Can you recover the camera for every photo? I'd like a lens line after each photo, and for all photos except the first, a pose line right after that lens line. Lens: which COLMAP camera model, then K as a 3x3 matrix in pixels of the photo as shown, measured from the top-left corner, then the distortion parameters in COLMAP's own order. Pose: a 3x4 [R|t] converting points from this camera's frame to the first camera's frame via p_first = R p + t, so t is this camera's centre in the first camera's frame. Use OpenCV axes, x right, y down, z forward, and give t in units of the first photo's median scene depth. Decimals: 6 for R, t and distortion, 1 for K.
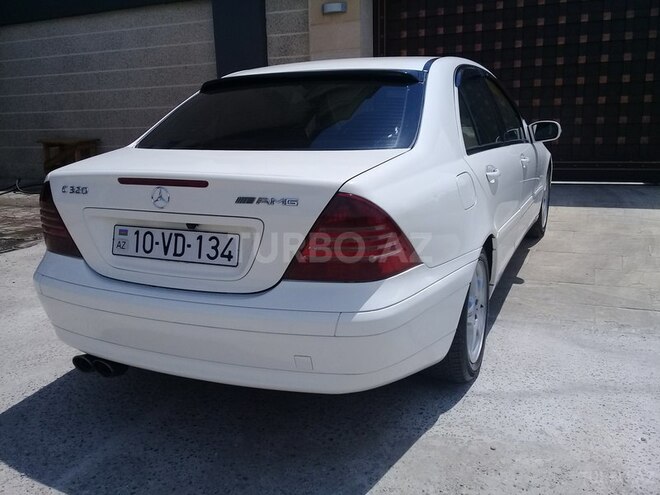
lens RADIAL K [[608.1, 0, 330.0], [0, 608.1, 247.5], [0, 0, 1]] dist [0.058523, -0.145146]
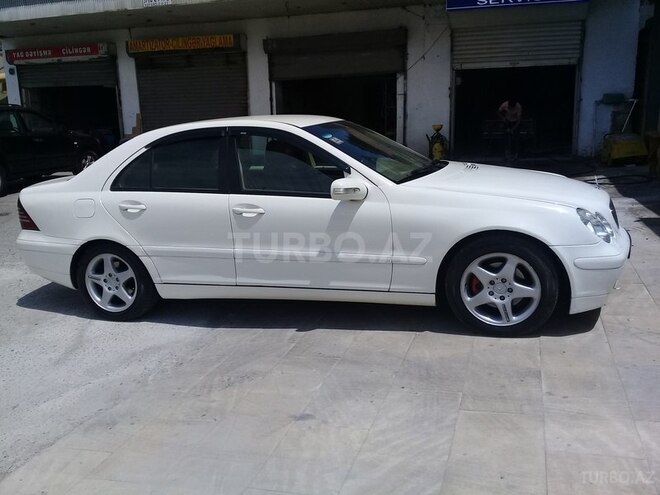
lens RADIAL K [[608.1, 0, 330.0], [0, 608.1, 247.5], [0, 0, 1]] dist [0.058523, -0.145146]
pose [[0.113979, 0.228910, -0.966752, 1.900575], [-0.184431, 0.961054, 0.205817, -0.443217], [0.976214, 0.154840, 0.151758, 1.304940]]
